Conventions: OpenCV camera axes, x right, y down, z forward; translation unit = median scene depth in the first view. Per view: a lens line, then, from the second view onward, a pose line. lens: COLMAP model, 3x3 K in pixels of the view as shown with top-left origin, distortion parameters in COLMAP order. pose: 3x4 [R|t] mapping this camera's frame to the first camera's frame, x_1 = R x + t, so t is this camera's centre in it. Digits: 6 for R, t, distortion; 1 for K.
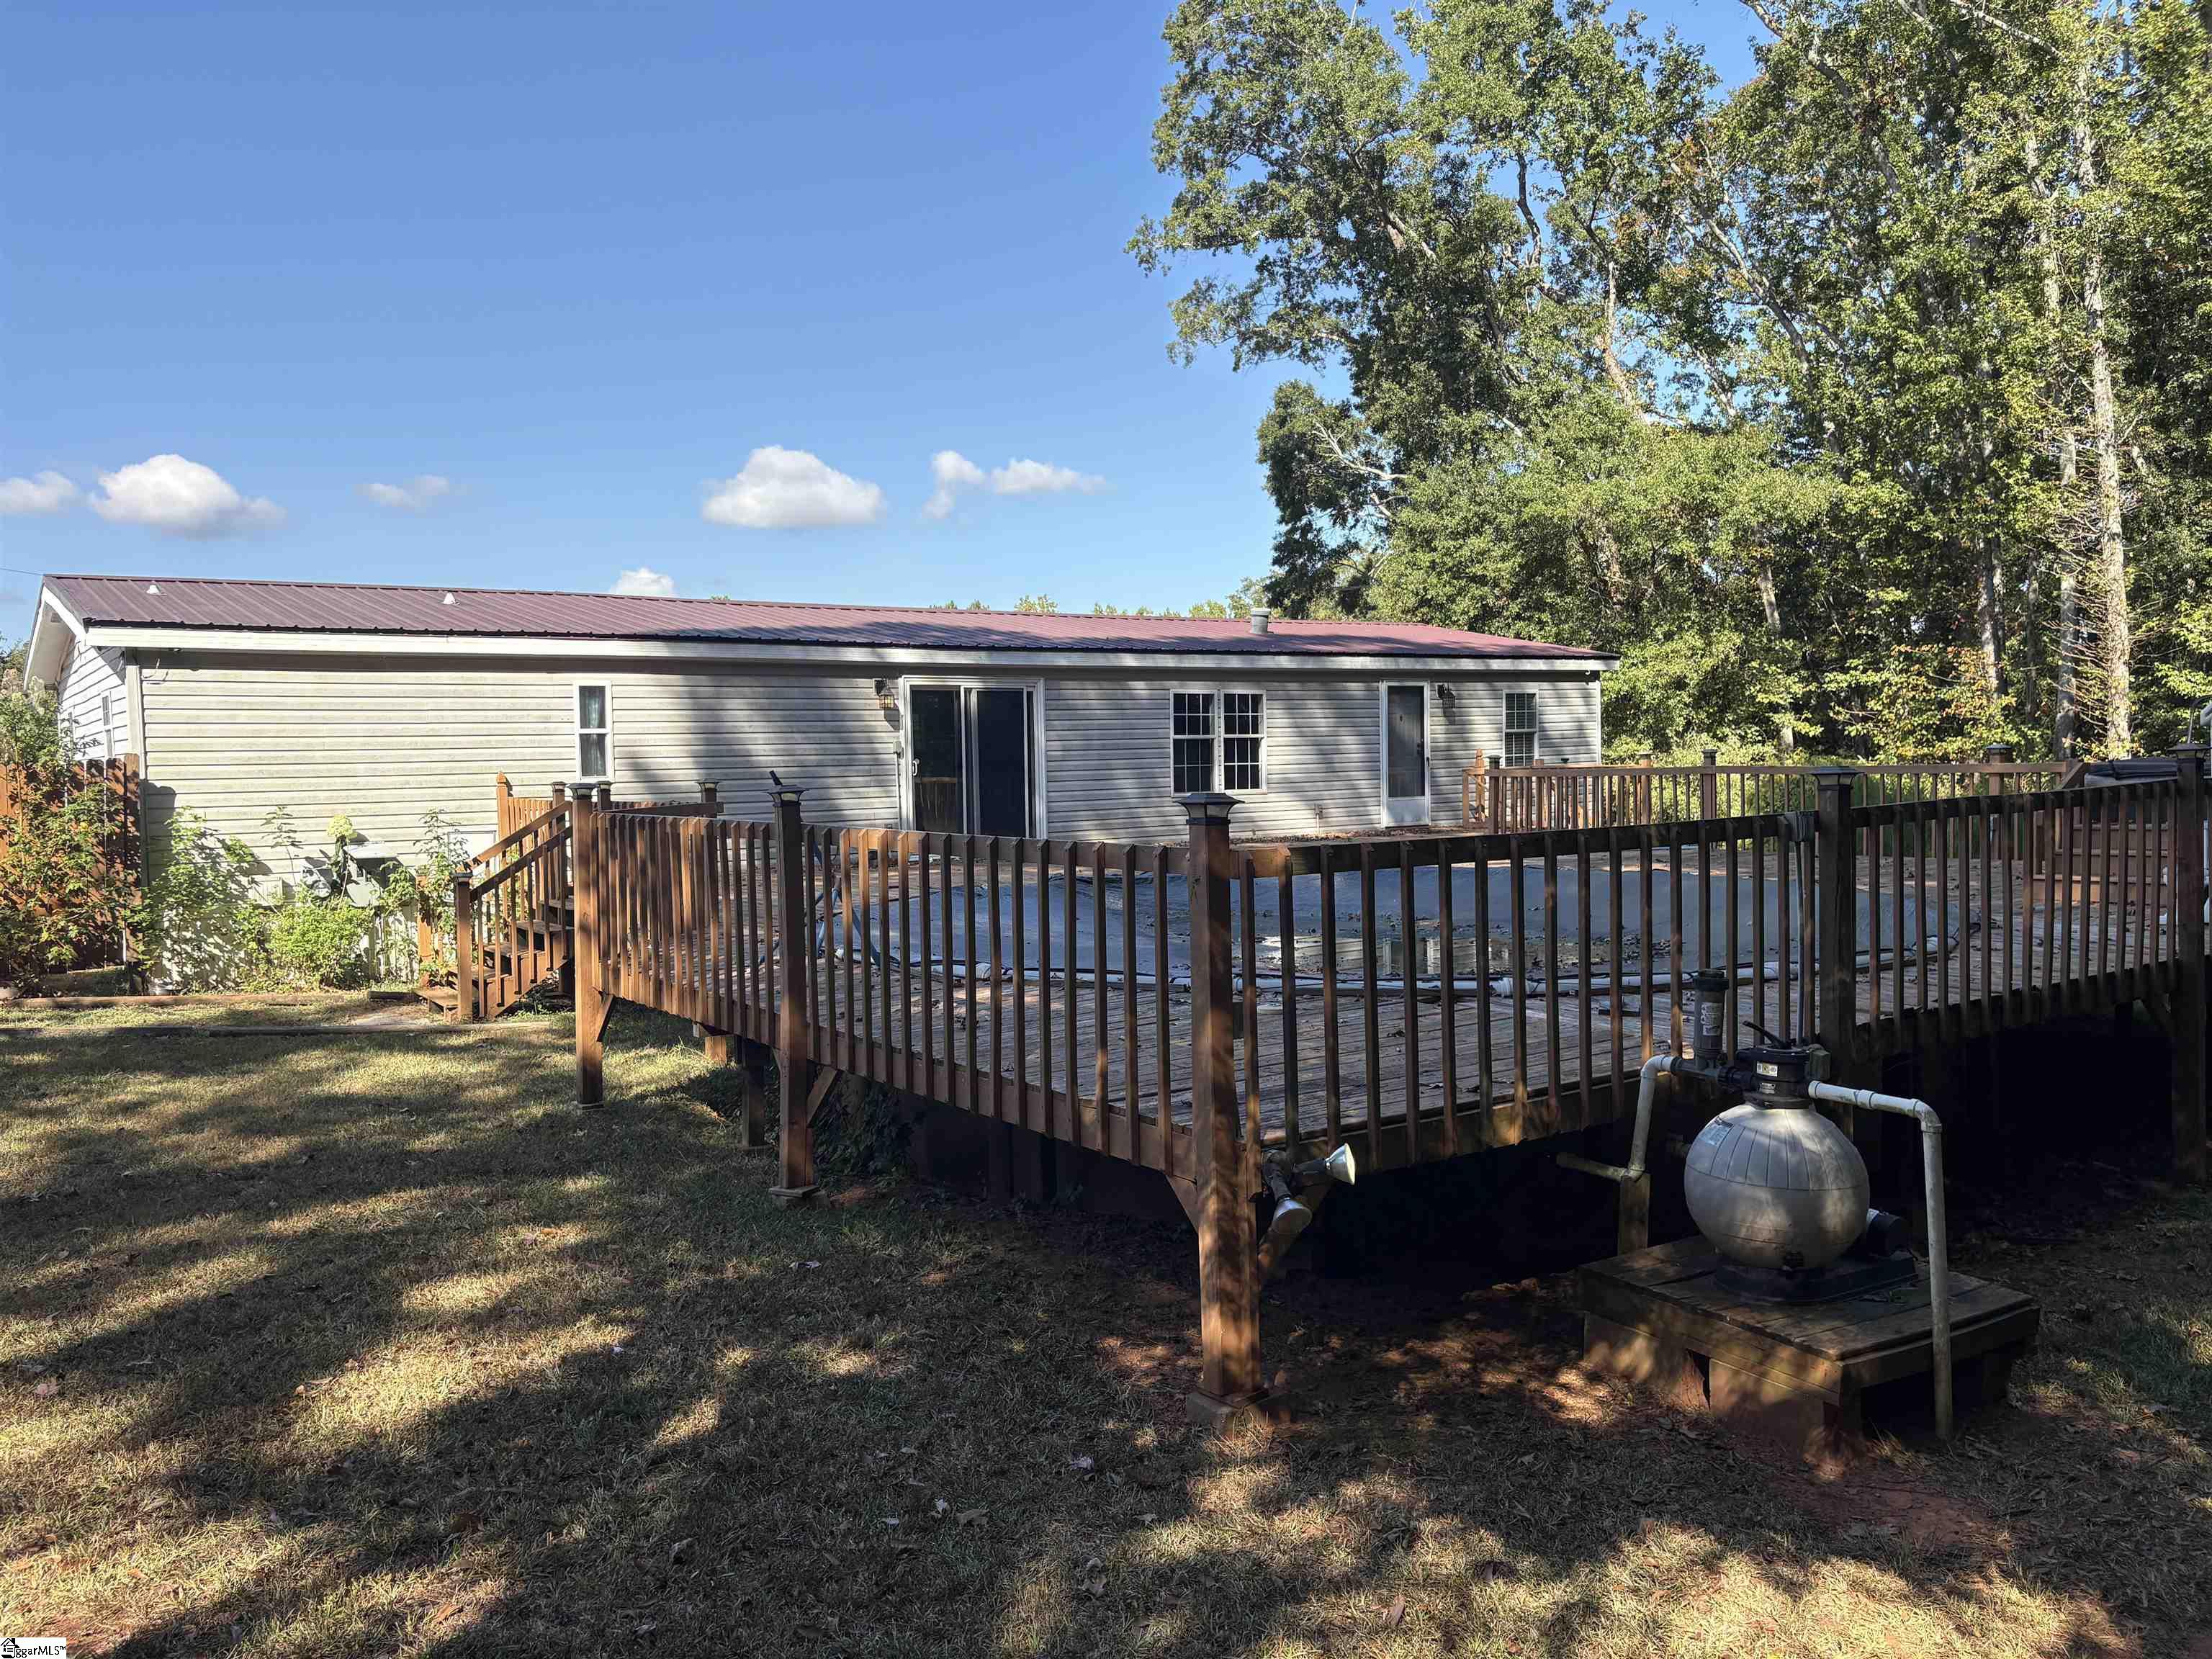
lens RADIAL K [[1657.5, 0, 1109.2], [0, 1657.5, 833.6], [0, 0, 1]] dist [0.098500, -0.114468]
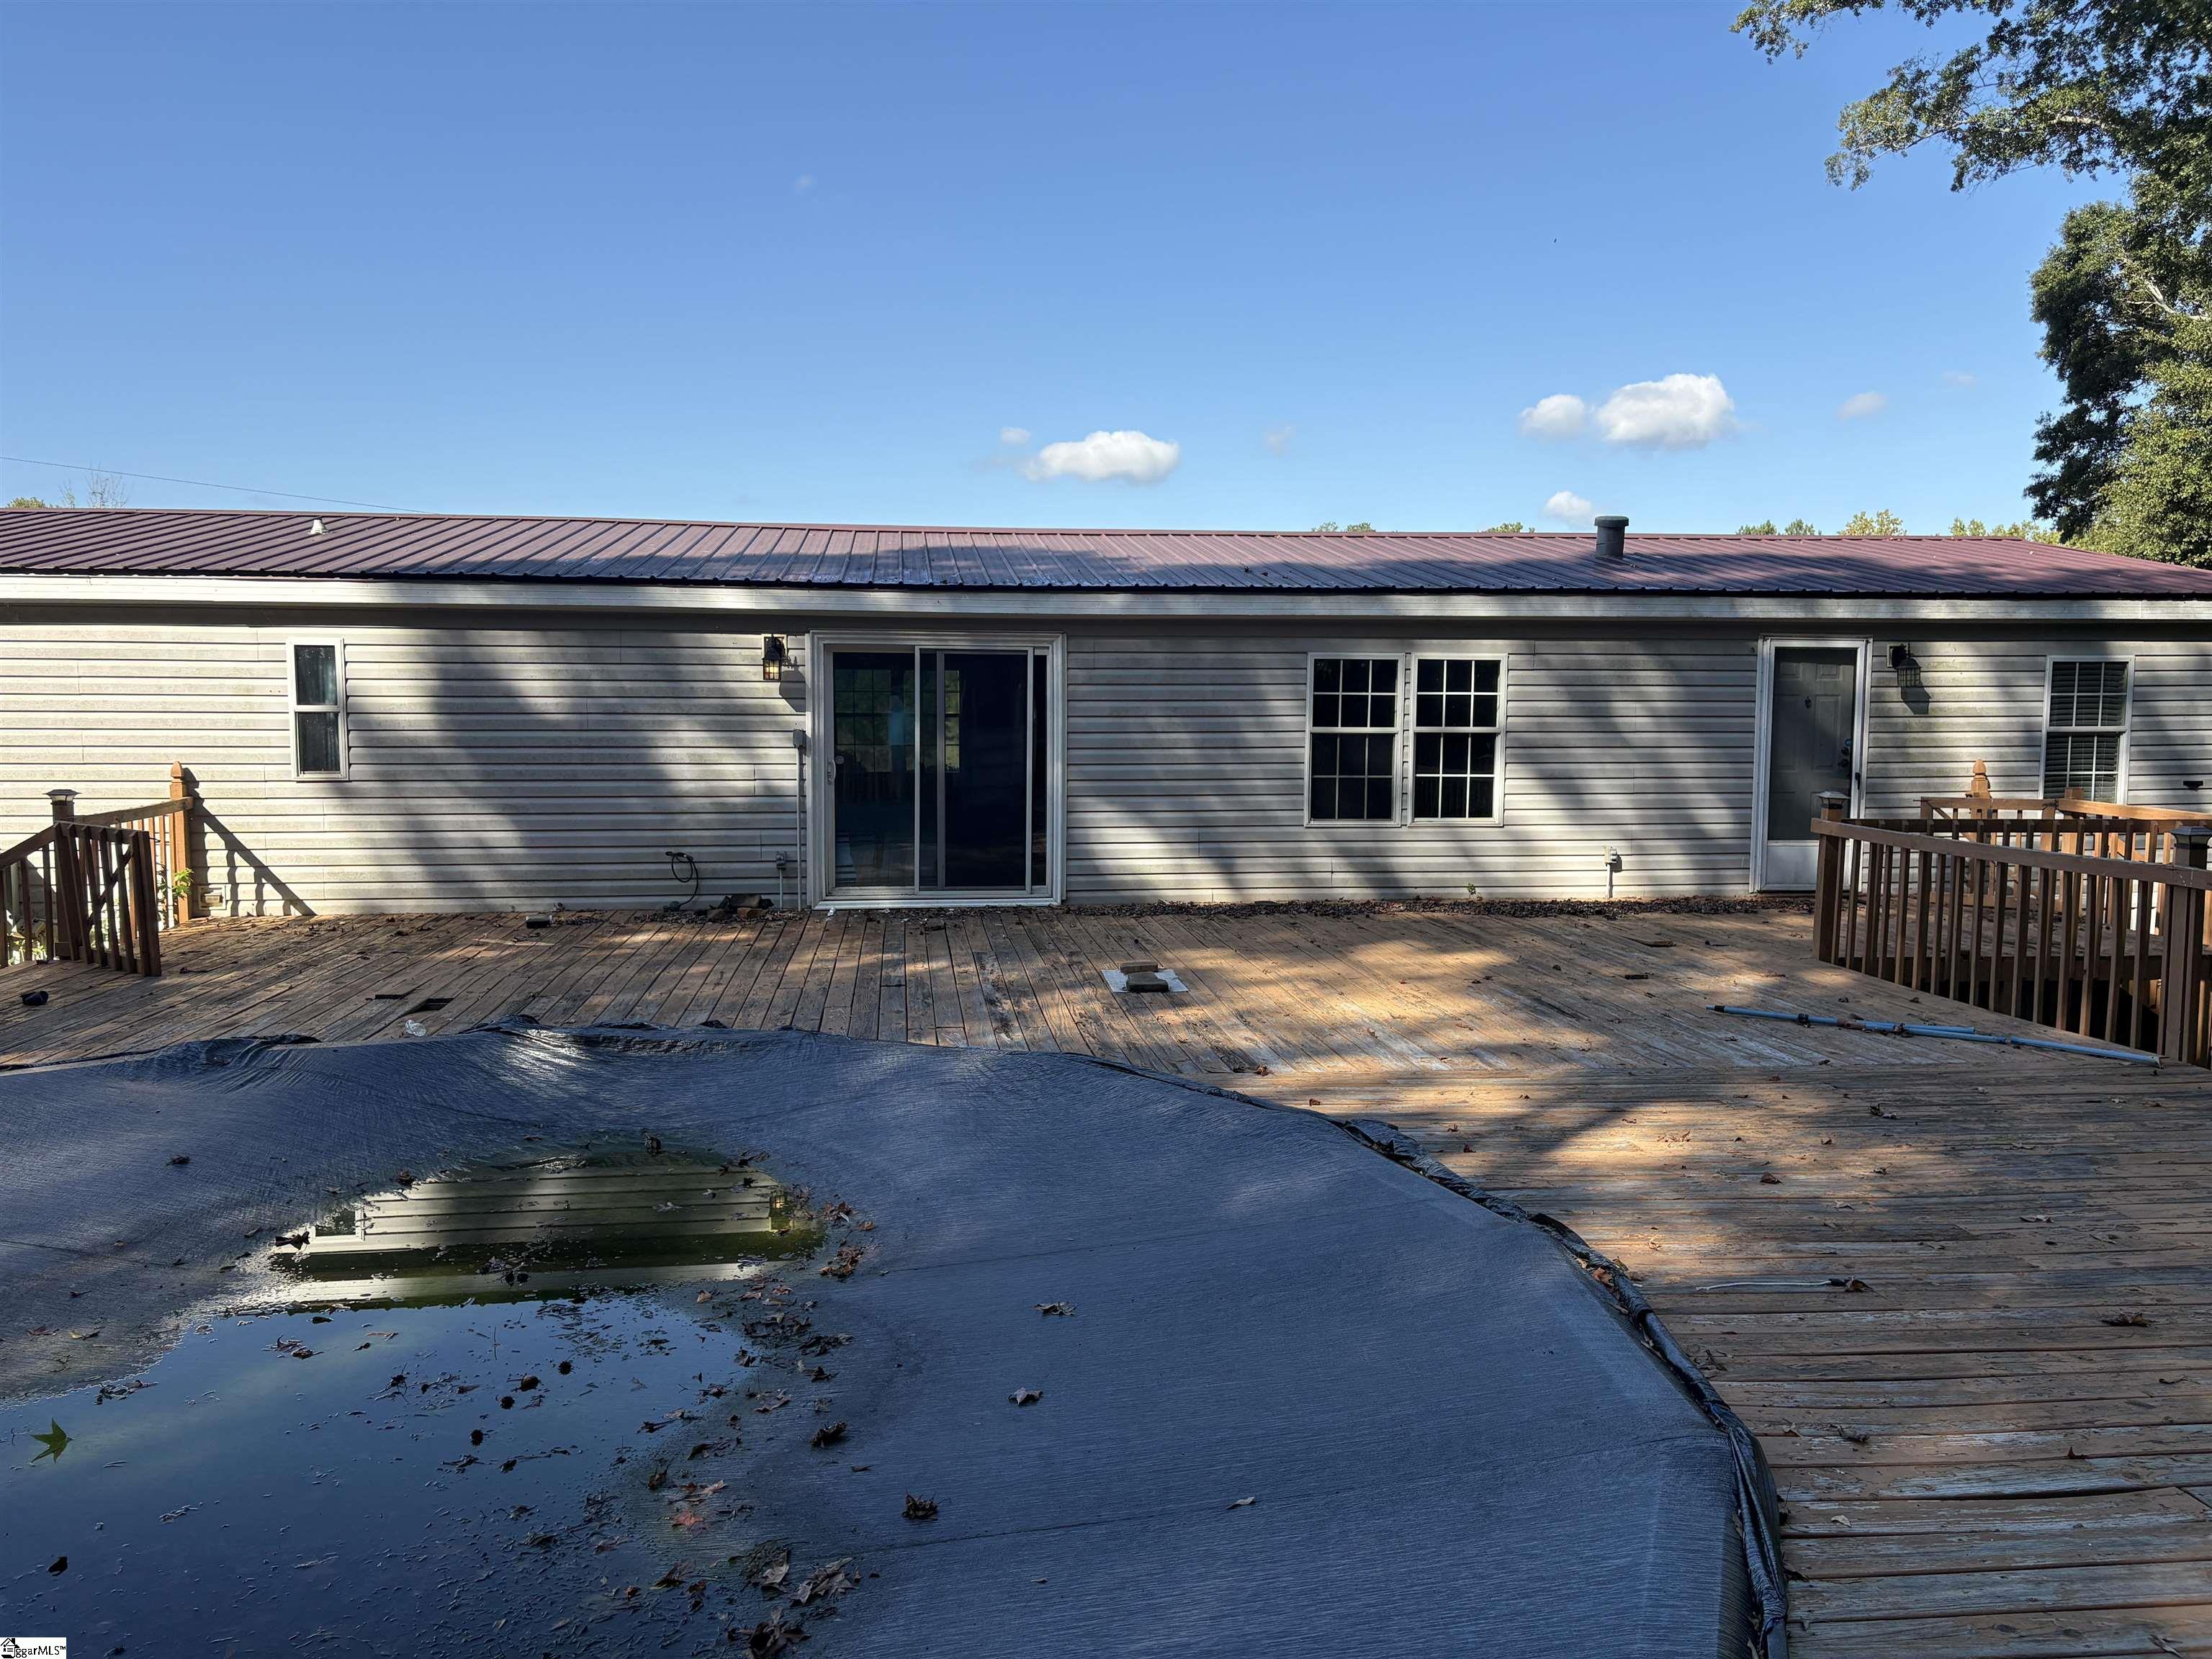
lens RADIAL K [[1657.5, 0, 1109.2], [0, 1657.5, 833.6], [0, 0, 1]] dist [0.098500, -0.114468]
pose [[0.882602, 0.064197, -0.465718, 0.121502], [-0.045634, 0.997654, 0.051039, -0.022220], [0.467902, -0.023794, 0.883460, 0.193859]]
